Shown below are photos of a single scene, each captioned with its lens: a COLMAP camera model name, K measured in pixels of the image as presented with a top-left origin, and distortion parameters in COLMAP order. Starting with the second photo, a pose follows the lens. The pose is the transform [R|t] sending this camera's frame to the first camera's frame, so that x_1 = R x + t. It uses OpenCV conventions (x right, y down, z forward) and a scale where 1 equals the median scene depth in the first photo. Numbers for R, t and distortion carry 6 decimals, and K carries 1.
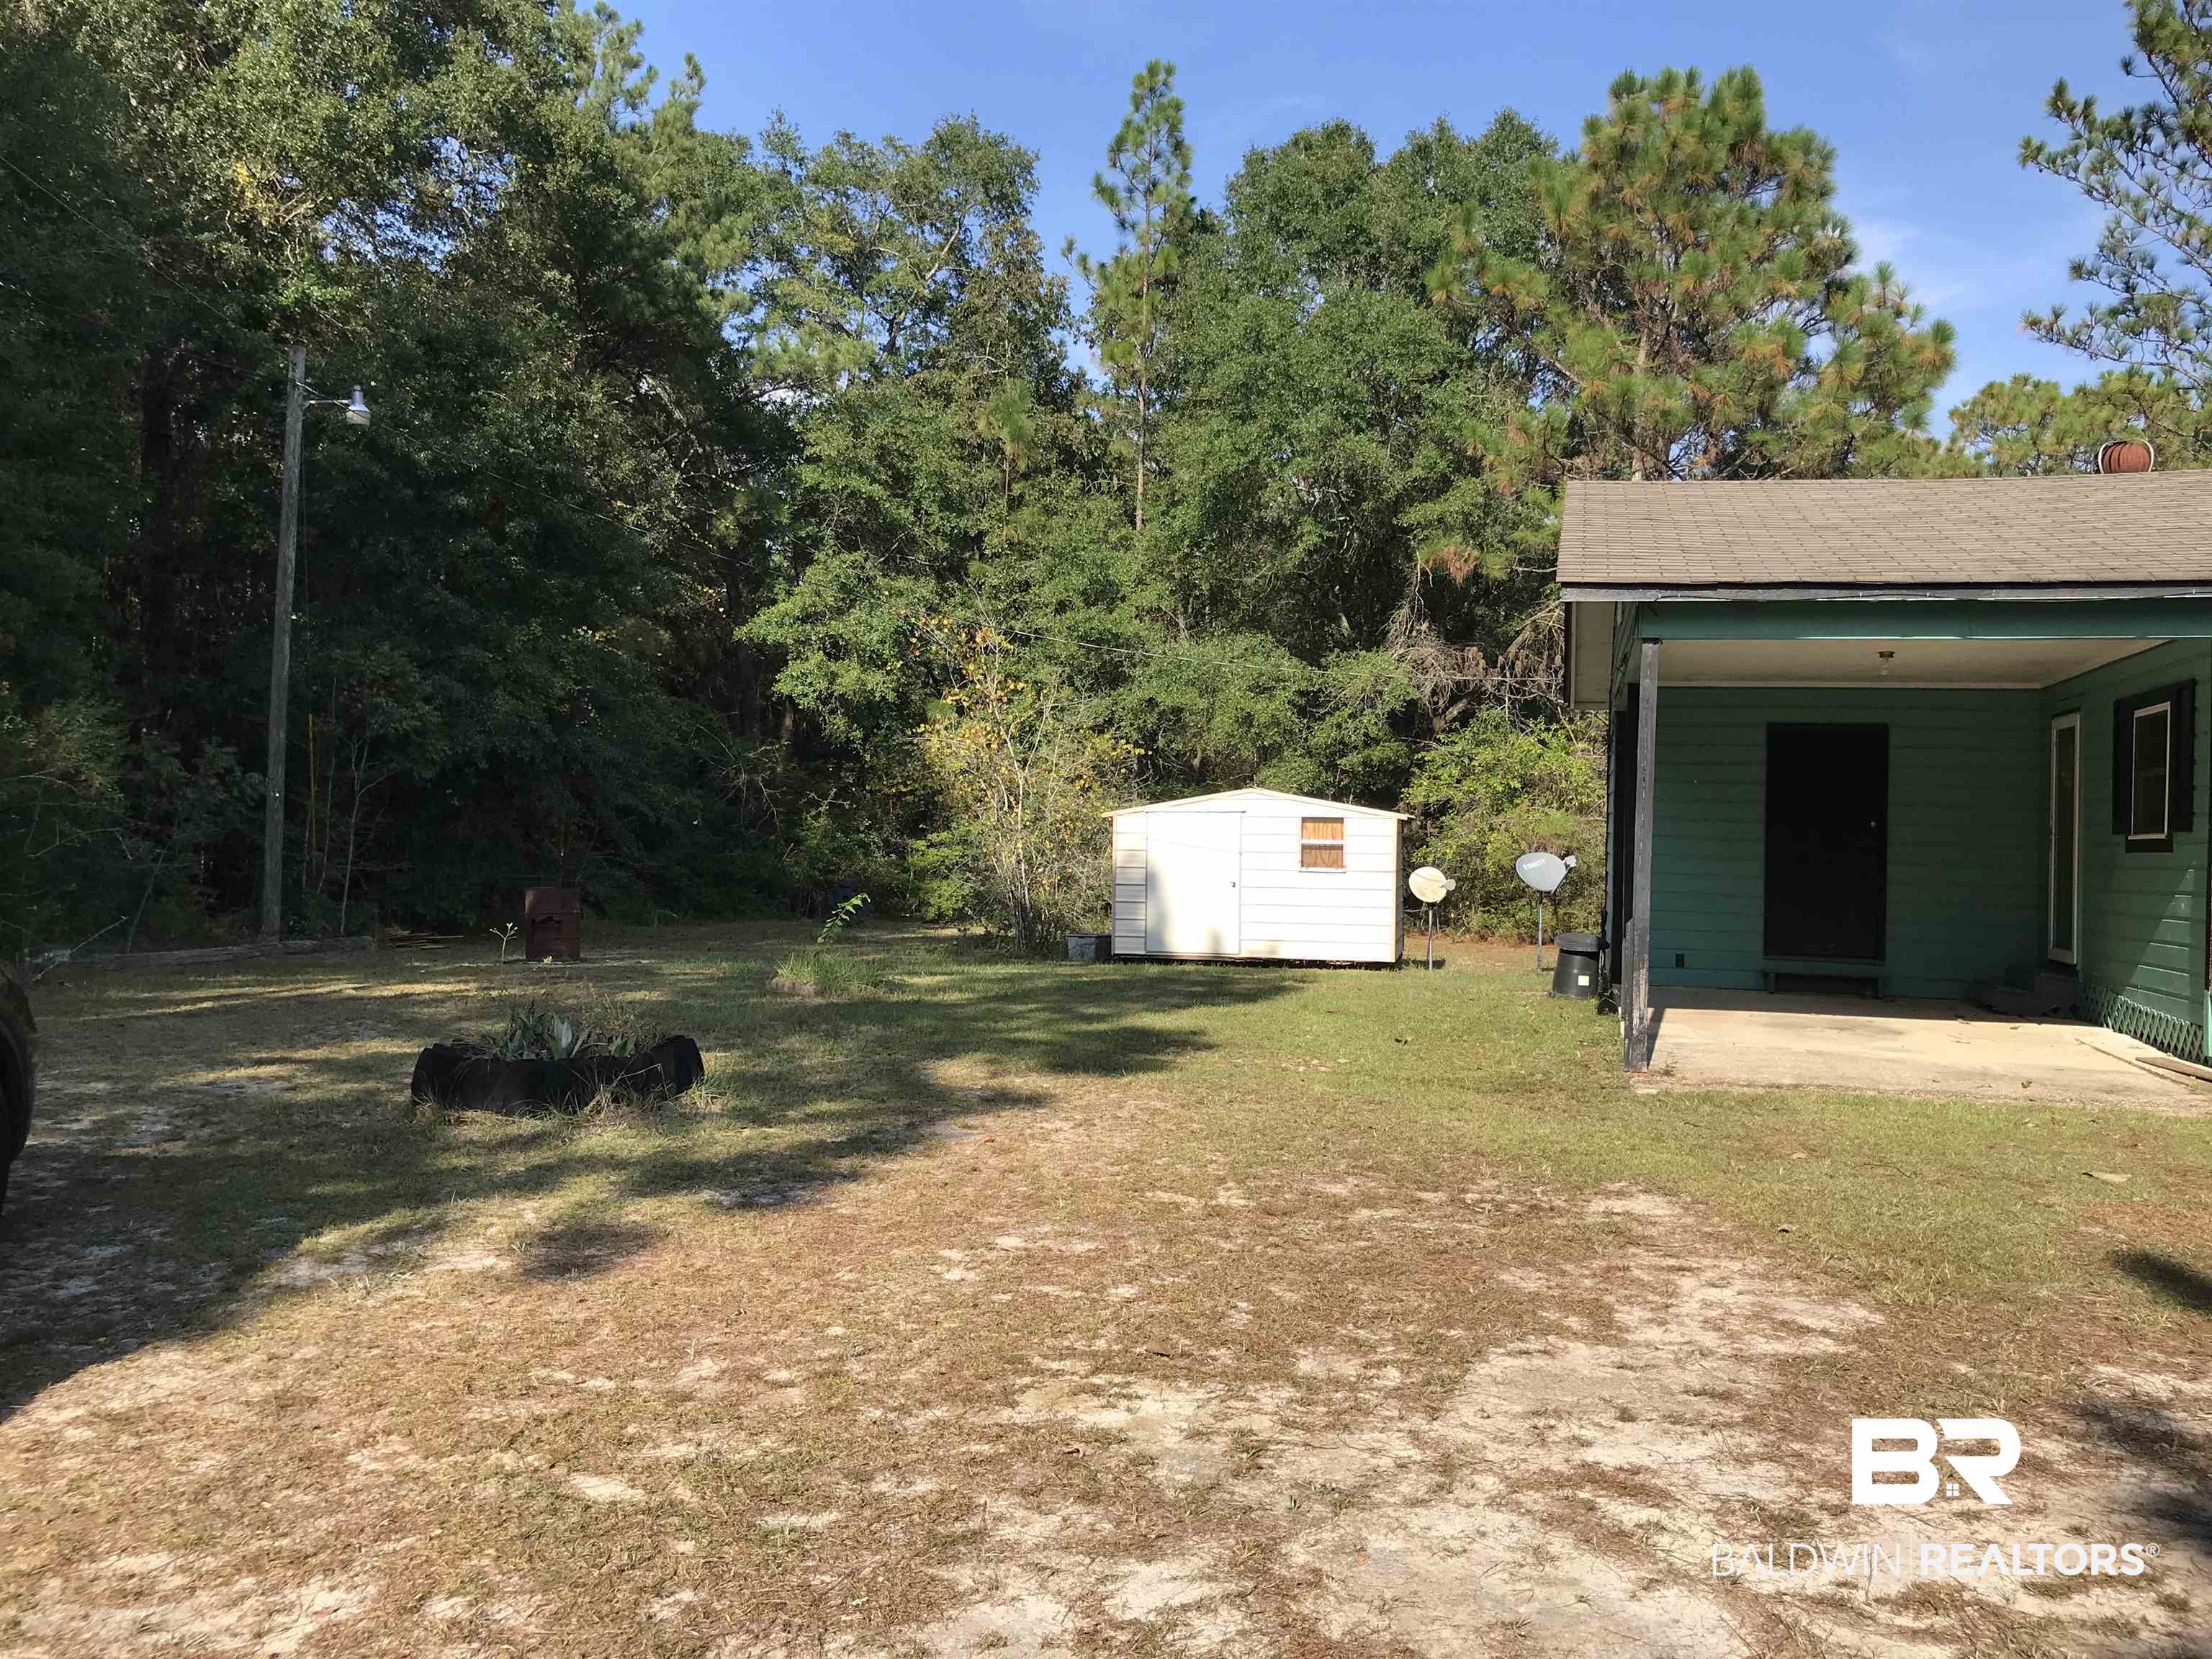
lens RADIAL K [[1819.0, 0, 1104.8], [0, 1819.0, 820.8], [0, 0, 1]] dist [0.015279, 0.004513]
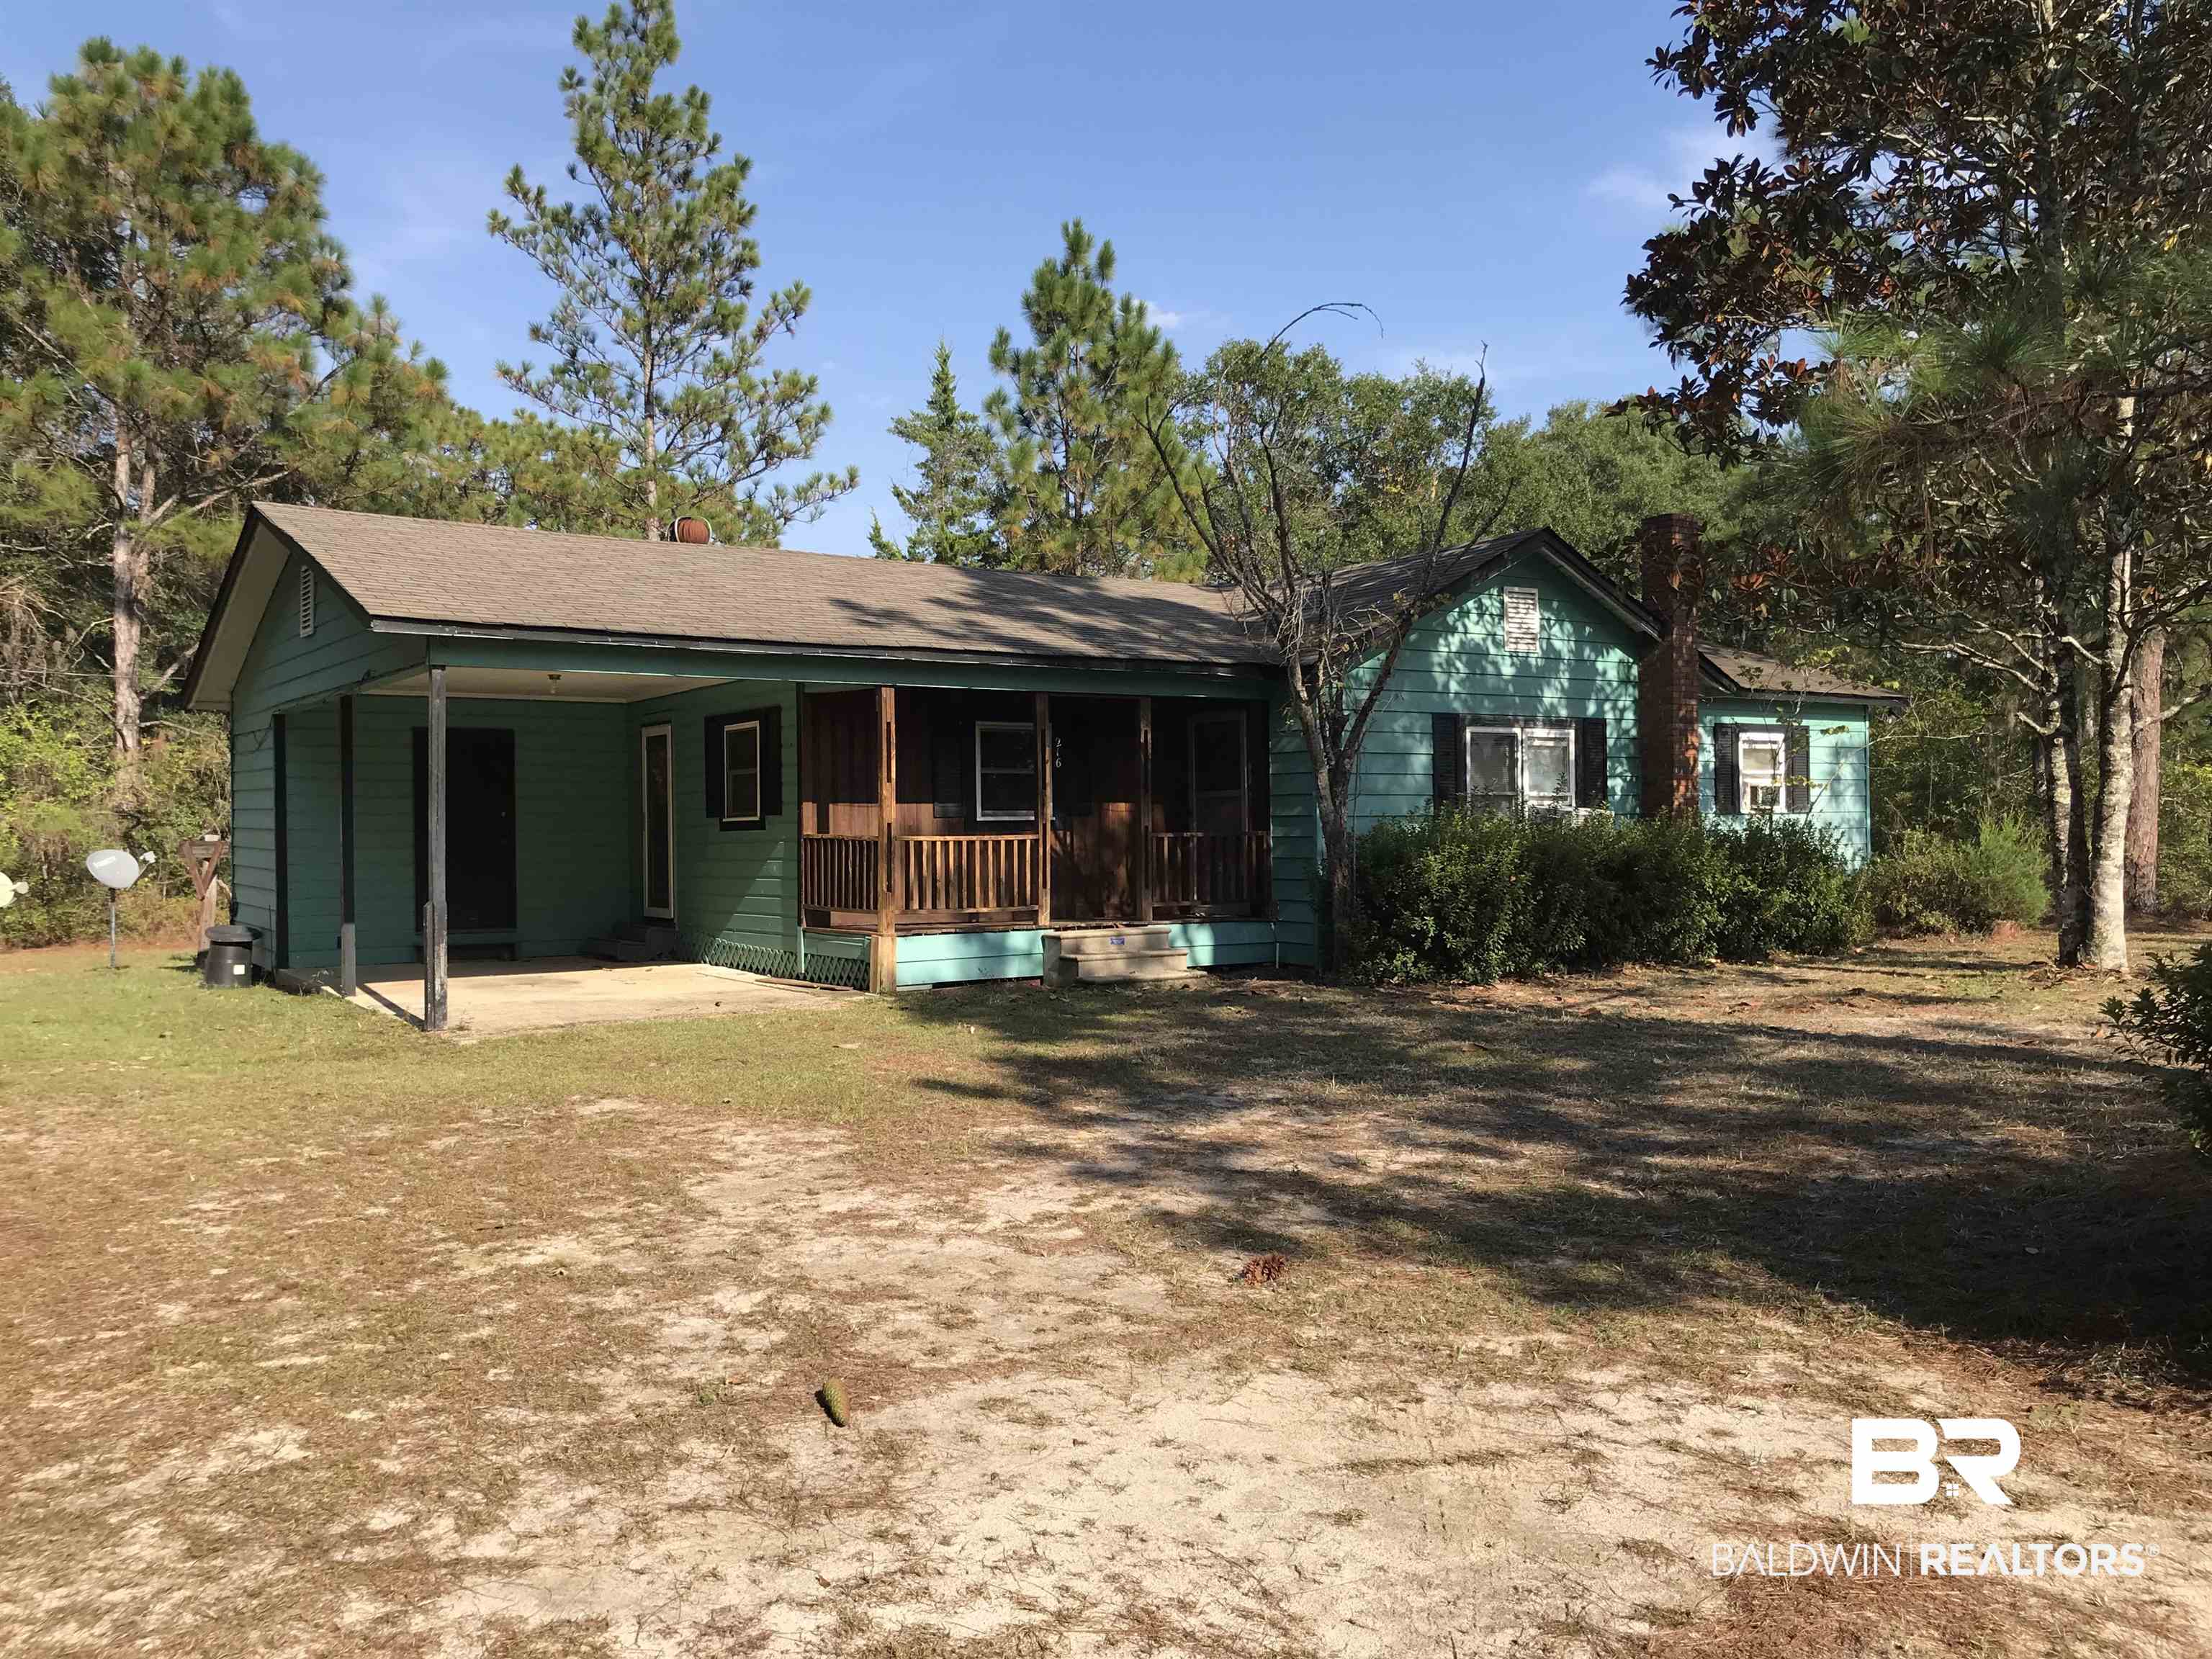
lens RADIAL K [[1819.0, 0, 1104.8], [0, 1819.0, 820.8], [0, 0, 1]] dist [0.015279, 0.004513]
pose [[0.659445, -0.030081, 0.751151, -0.116896], [0.022203, 0.999543, 0.020536, -0.005121], [-0.751425, 0.003135, 0.659811, -0.041570]]
